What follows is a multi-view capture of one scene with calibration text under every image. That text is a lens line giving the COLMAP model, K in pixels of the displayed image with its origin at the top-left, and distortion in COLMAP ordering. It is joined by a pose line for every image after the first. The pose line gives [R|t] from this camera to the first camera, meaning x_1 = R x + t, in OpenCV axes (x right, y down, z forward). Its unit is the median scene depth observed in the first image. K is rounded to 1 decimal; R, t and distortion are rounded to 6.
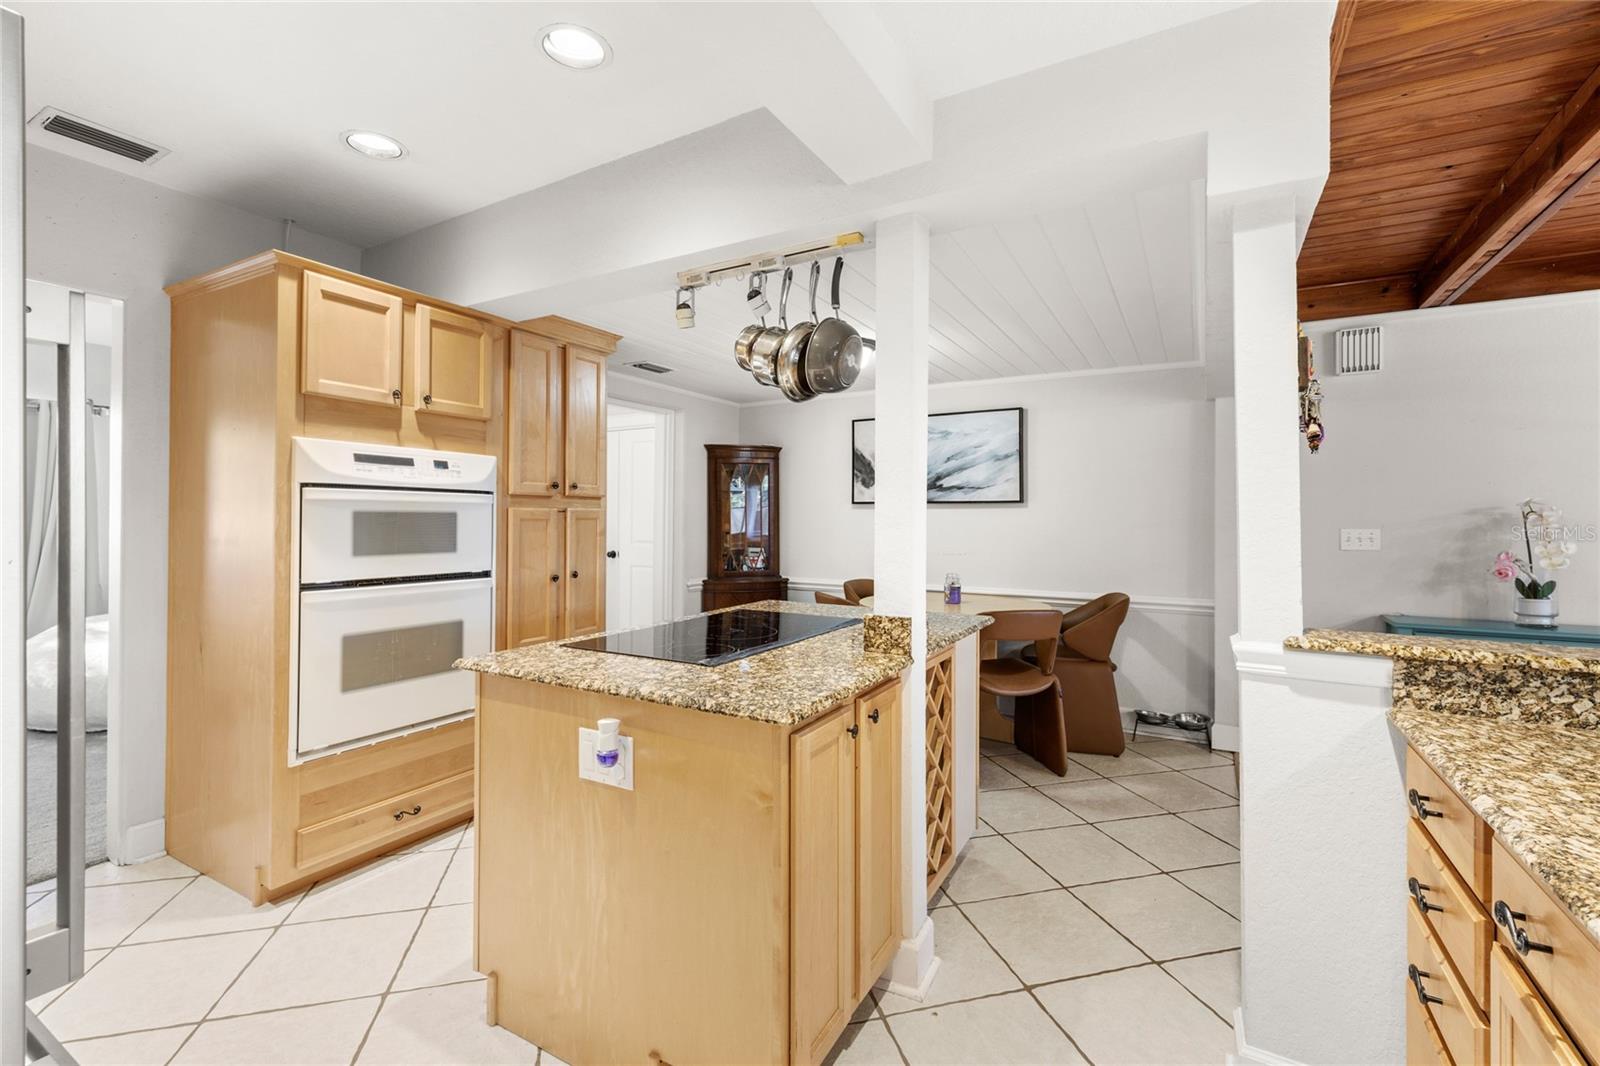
lens RADIAL K [[698.0, 0, 798.8], [0, 698.0, 521.4], [0, 0, 1]] dist [0.003403, 0.000305]
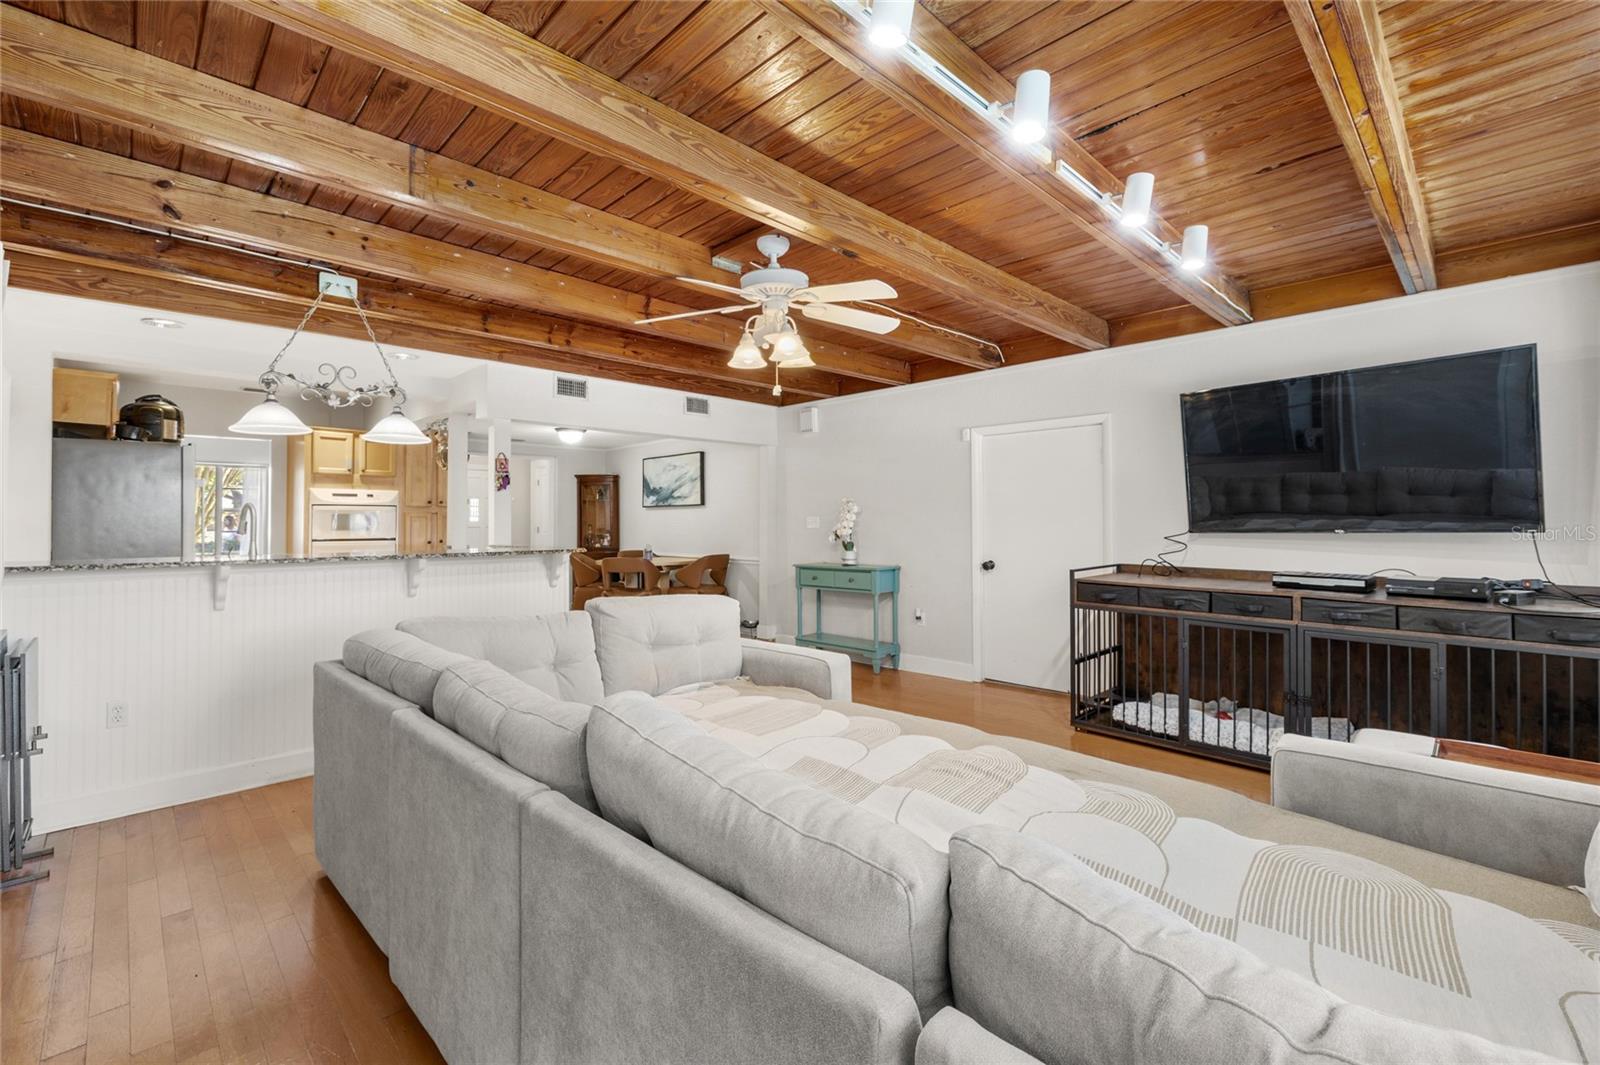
lens RADIAL K [[698.0, 0, 798.3], [0, 698.0, 527.8], [0, 0, 1]] dist [0.003403, 0.000305]
pose [[0.965035, -0.010447, -0.261913, 1.611694], [0.010948, 0.999940, 0.000454, 0.051428], [0.261893, -0.003305, 0.965091, -1.027696]]
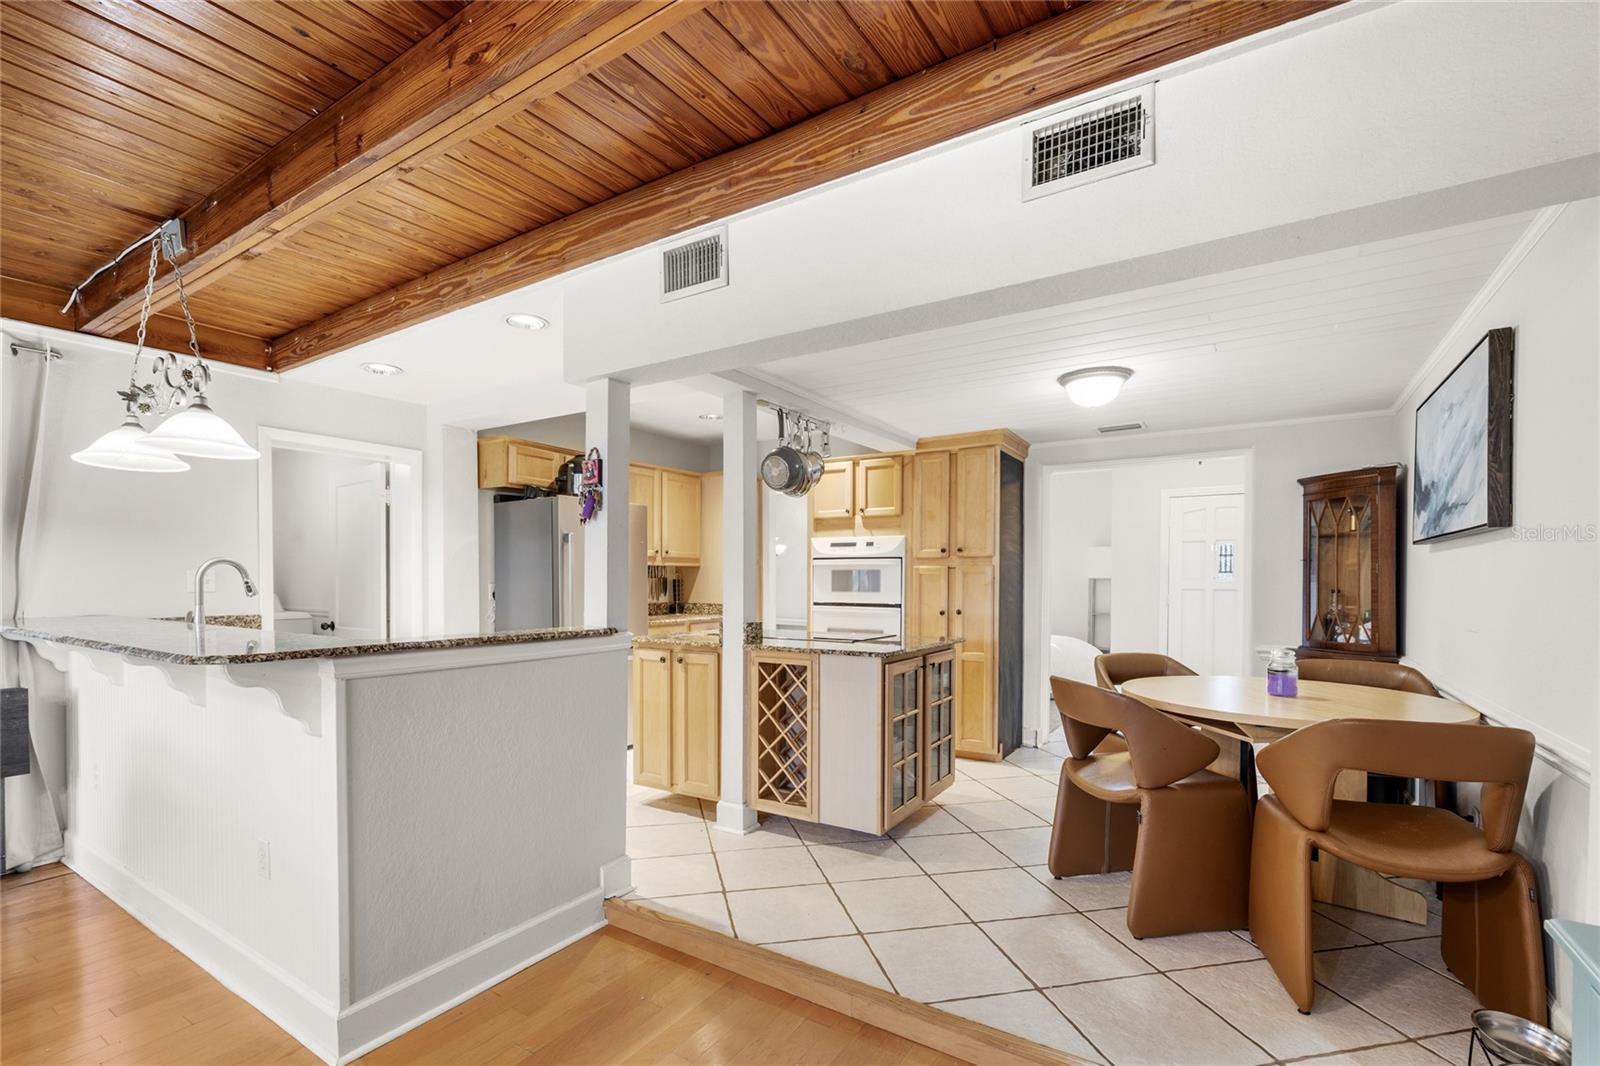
lens RADIAL K [[698.0, 0, 763.9], [0, 698.0, 590.0], [0, 0, 1]] dist [0.003403, 0.000305]
pose [[-0.061937, 0.014537, -0.997974, 1.289505], [-0.003128, 0.999886, 0.014759, 0.013156], [0.998075, 0.004036, -0.061884, 0.797575]]
